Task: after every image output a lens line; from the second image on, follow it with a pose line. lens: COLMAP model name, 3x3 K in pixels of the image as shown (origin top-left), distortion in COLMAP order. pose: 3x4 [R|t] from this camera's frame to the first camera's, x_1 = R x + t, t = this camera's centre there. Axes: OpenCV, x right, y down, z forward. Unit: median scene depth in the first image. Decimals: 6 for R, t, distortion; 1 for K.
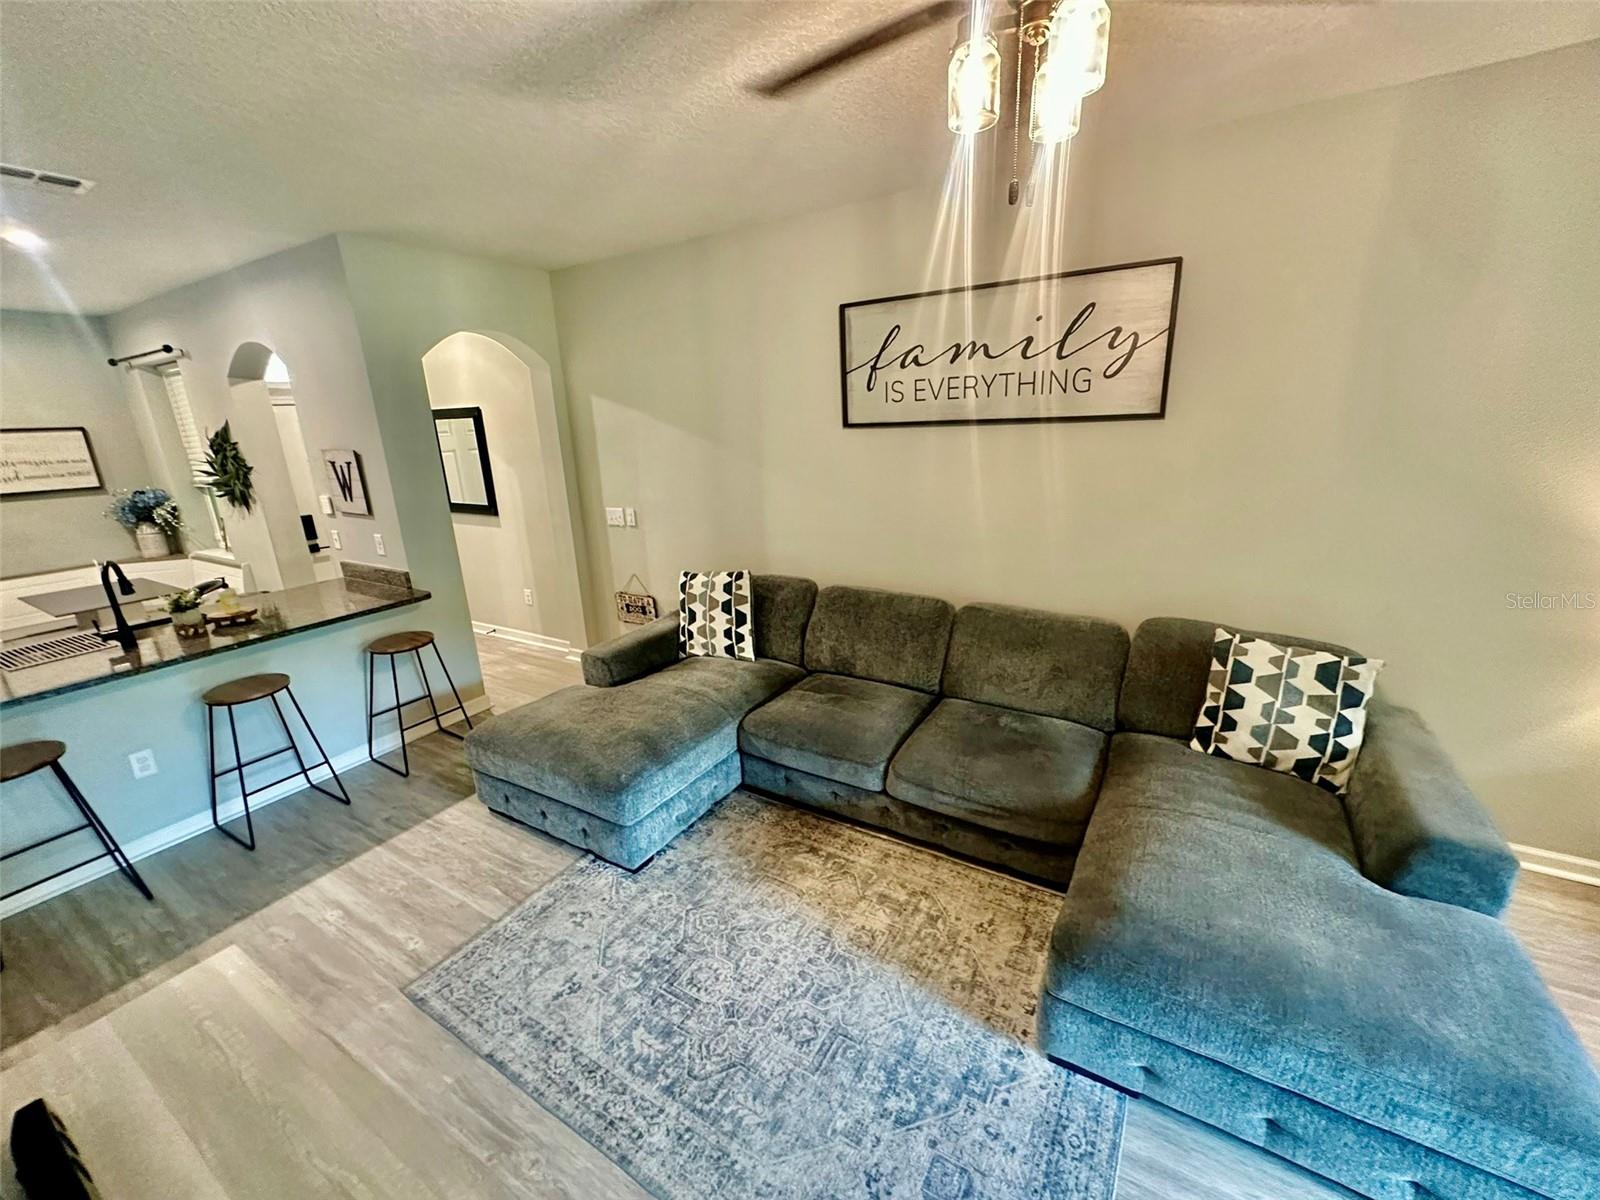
lens RADIAL K [[640.1, 0, 800.0], [0, 640.1, 600.0], [0, 0, 1]] dist [-0.002681, 0.000397]
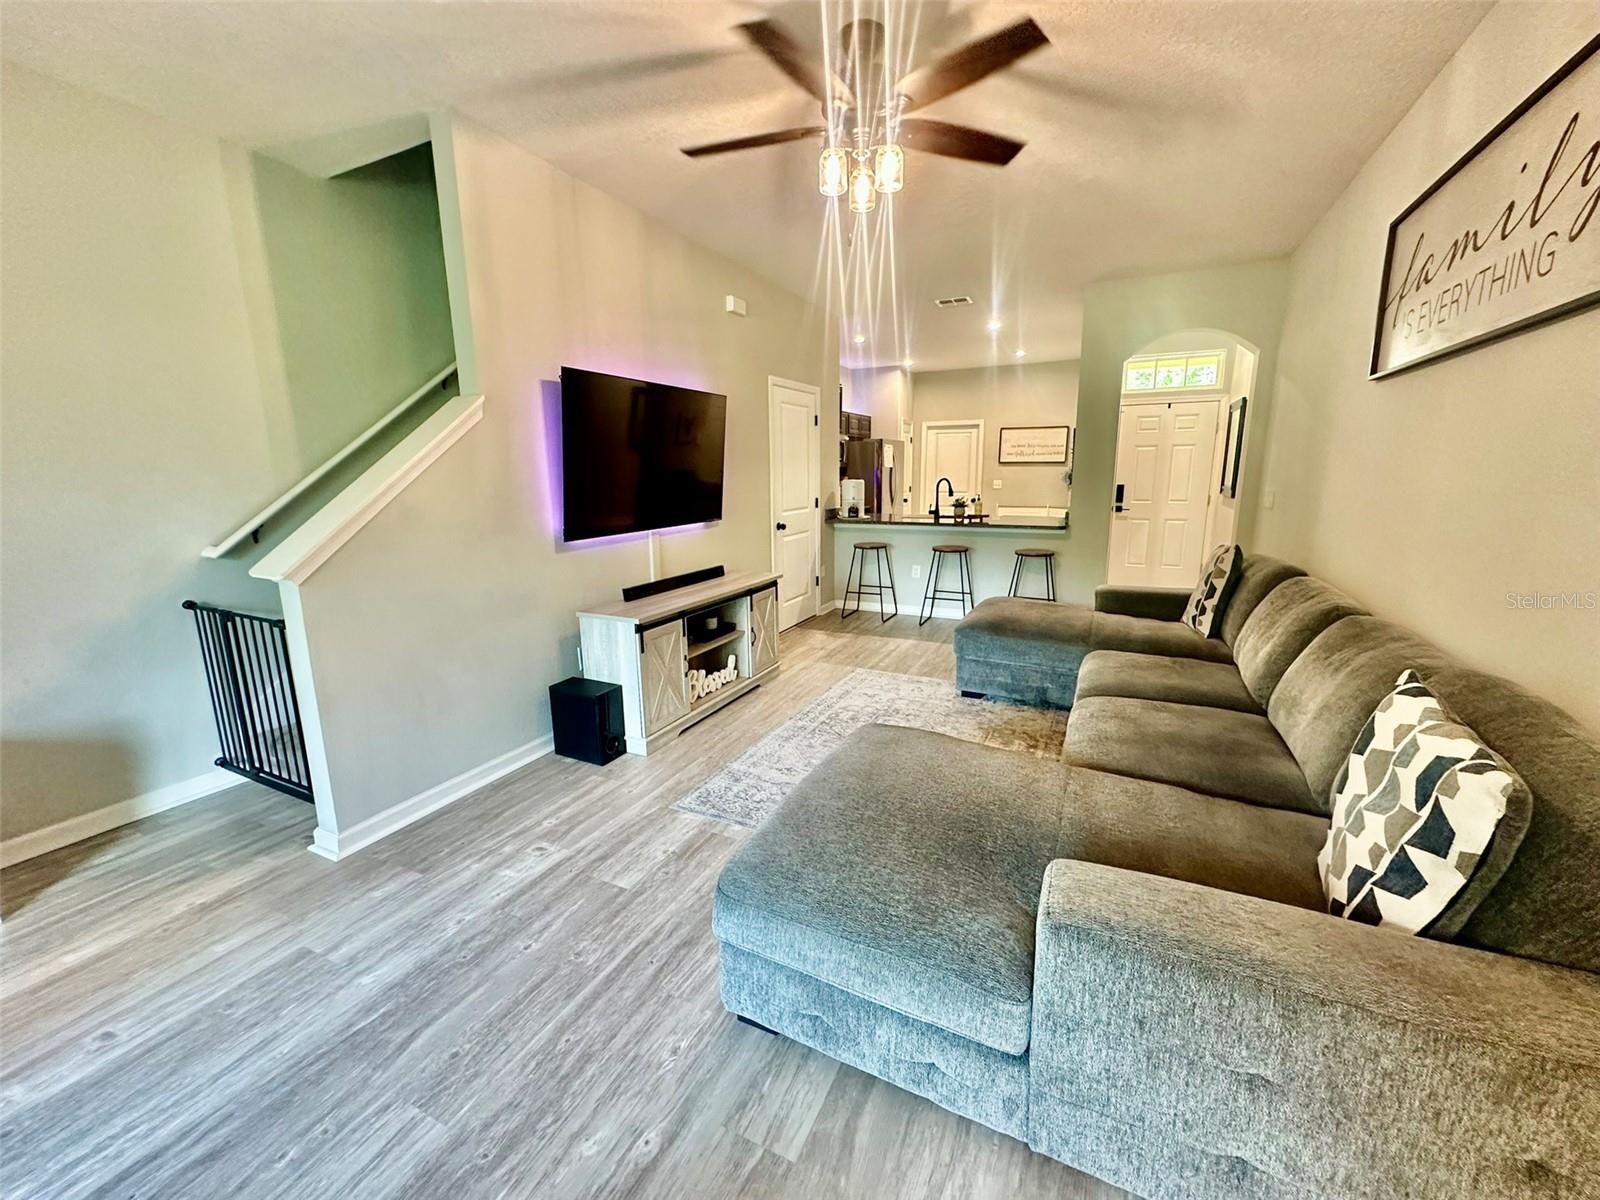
lens RADIAL K [[640.1, 0, 800.0], [0, 640.1, 600.0], [0, 0, 1]] dist [-0.002681, 0.000397]
pose [[0.087280, 0.236052, -0.967813, 0.946427], [-0.272973, 0.940002, 0.204652, 0.015082], [0.958054, 0.246325, 0.146480, 0.321091]]
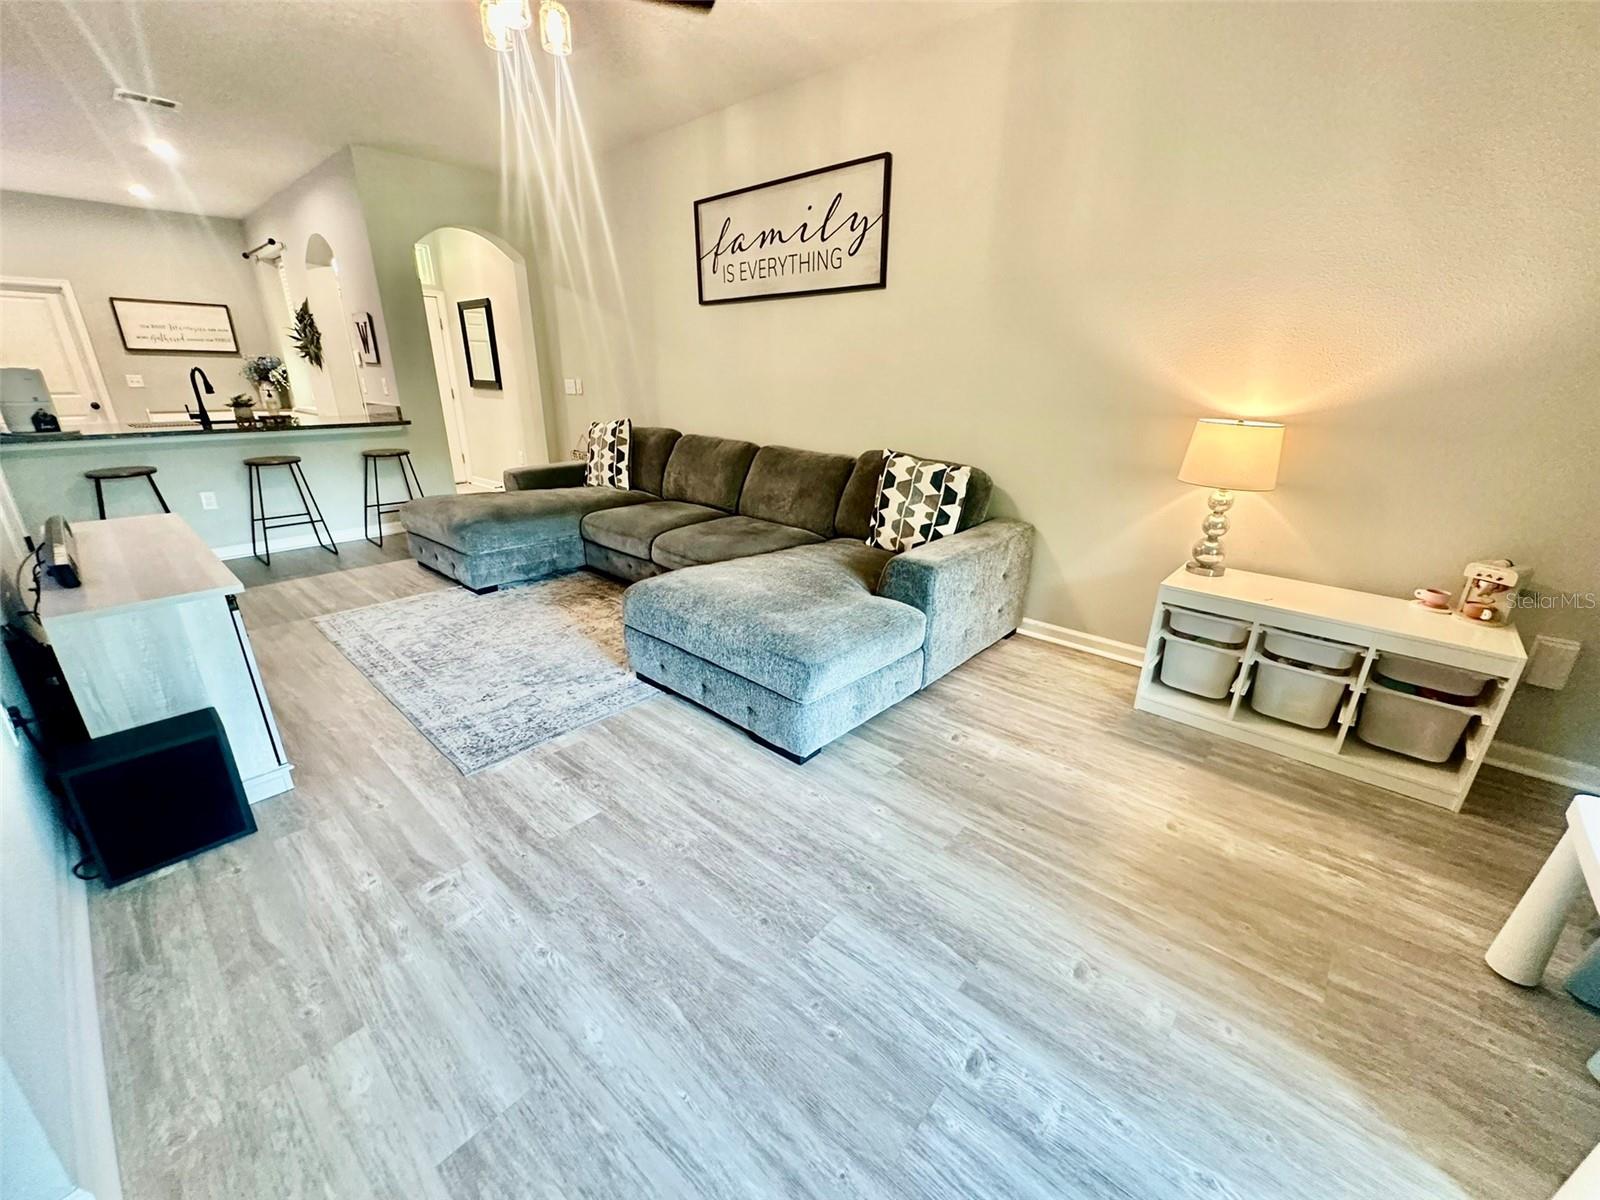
lens RADIAL K [[640.1, 0, 800.0], [0, 640.1, 600.0], [0, 0, 1]] dist [-0.002681, 0.000397]
pose [[0.981032, 0.109223, -0.160145, 0.603080], [-0.099250, 0.992665, 0.069027, 0.230919], [0.166510, -0.051823, 0.984677, -0.274502]]
